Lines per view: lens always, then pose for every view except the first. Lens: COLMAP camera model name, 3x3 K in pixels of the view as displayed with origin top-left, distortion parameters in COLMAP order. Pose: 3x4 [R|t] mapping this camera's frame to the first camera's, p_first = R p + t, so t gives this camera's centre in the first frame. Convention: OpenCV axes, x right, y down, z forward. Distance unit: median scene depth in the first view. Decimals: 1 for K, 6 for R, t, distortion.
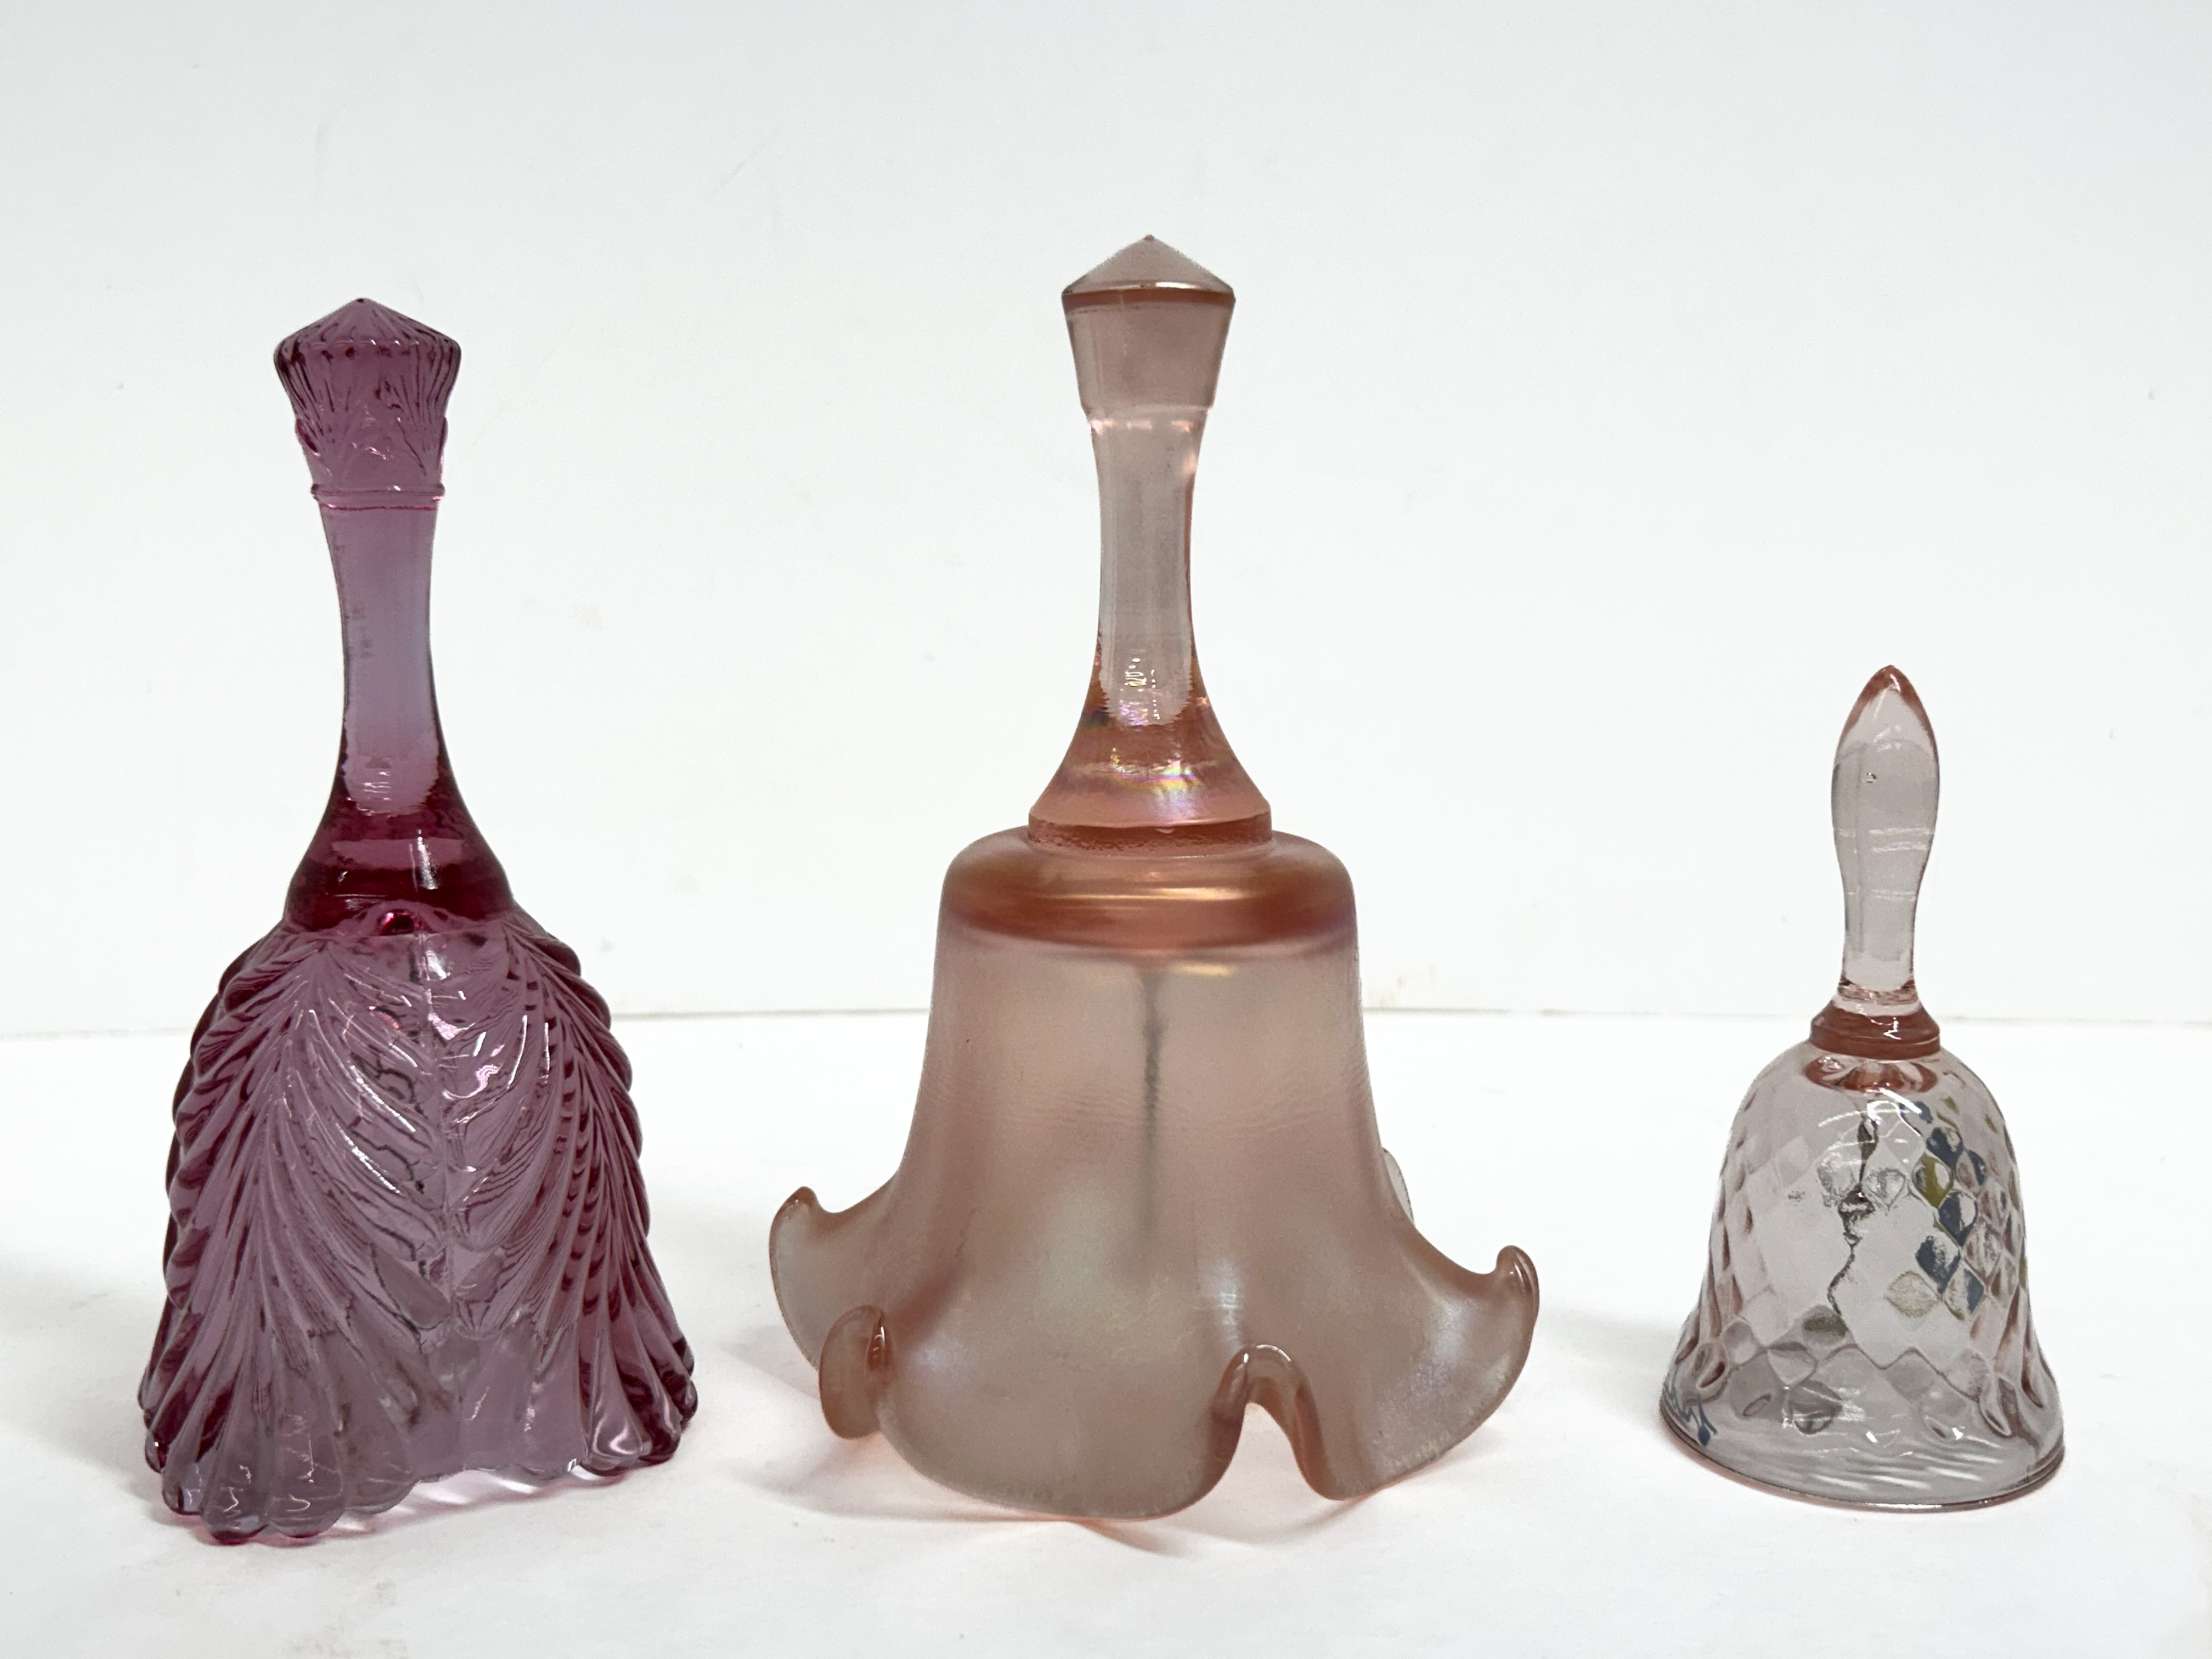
lens RADIAL K [[1934.6, 0, 1102.0], [0, 1934.6, 827.3], [0, 0, 1]] dist [-0.032631, -0.000423]
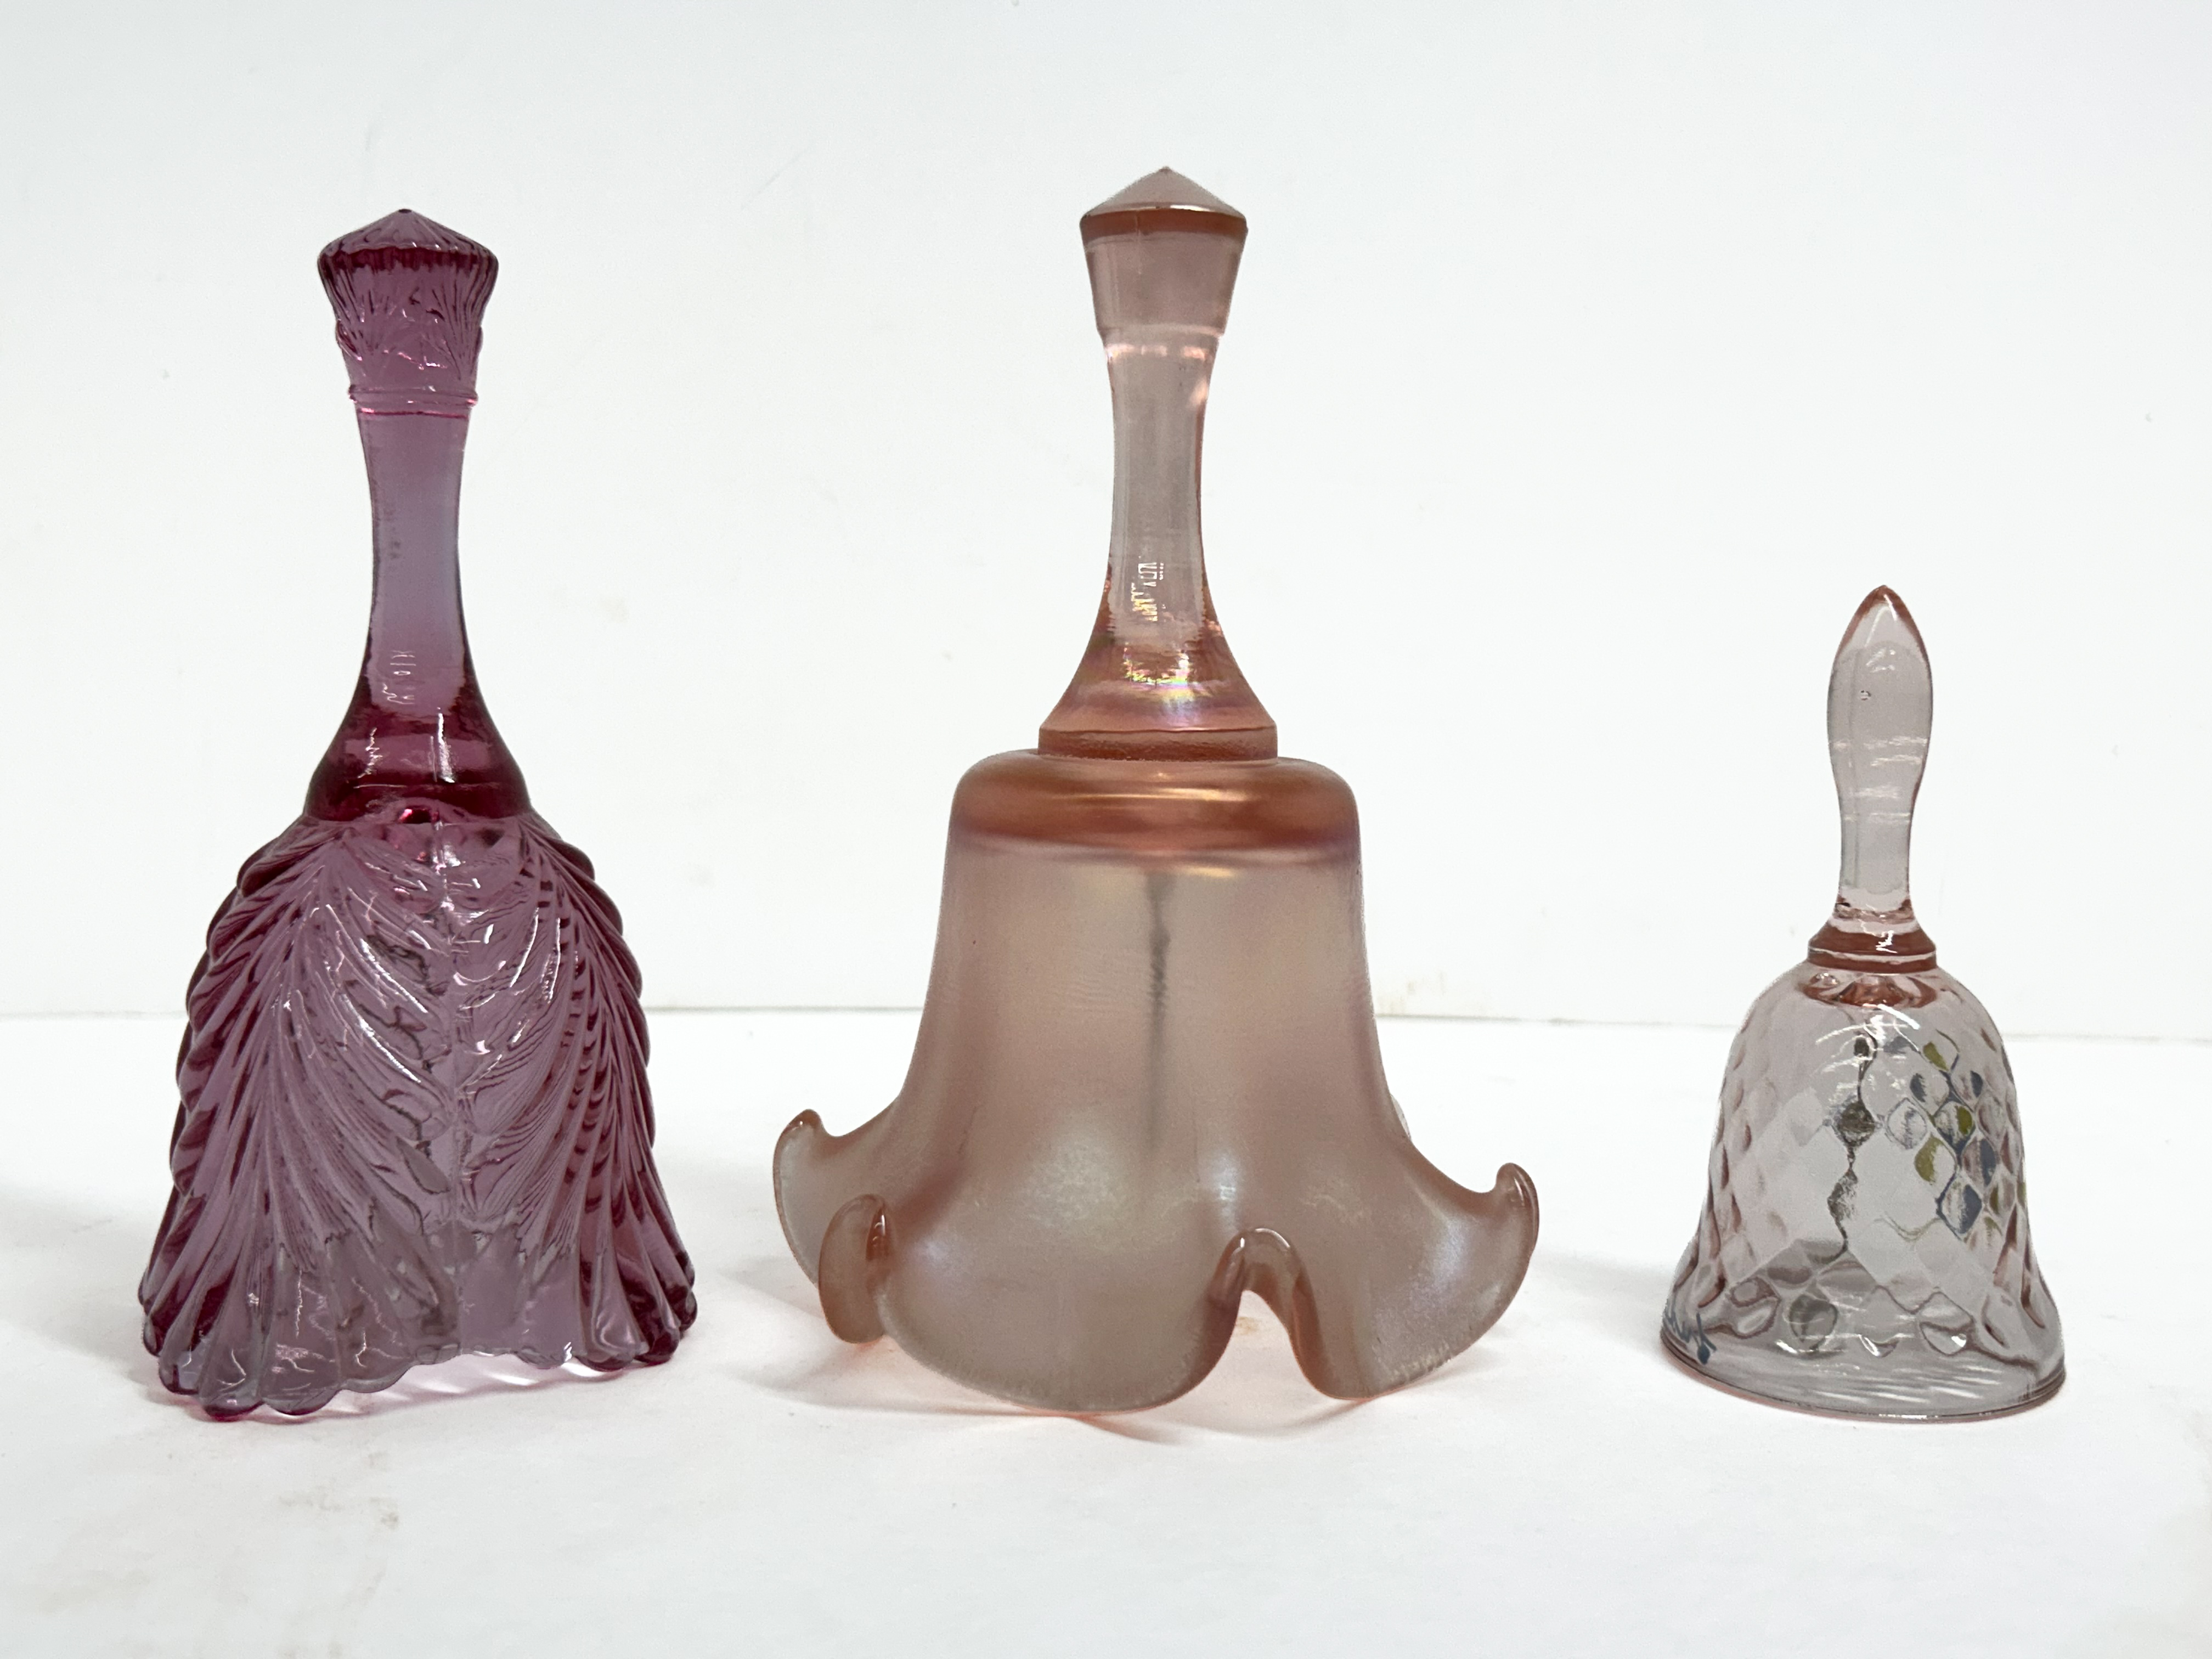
lens RADIAL K [[1934.6, 0, 1117.3], [0, 1934.6, 839.9], [0, 0, 1]] dist [-0.032631, -0.000423]
pose [[0.999848, 0.017162, -0.003122, 0.007585], [-0.017310, 0.998264, -0.056290, 0.111962], [0.002151, 0.056335, 0.998410, -0.012921]]
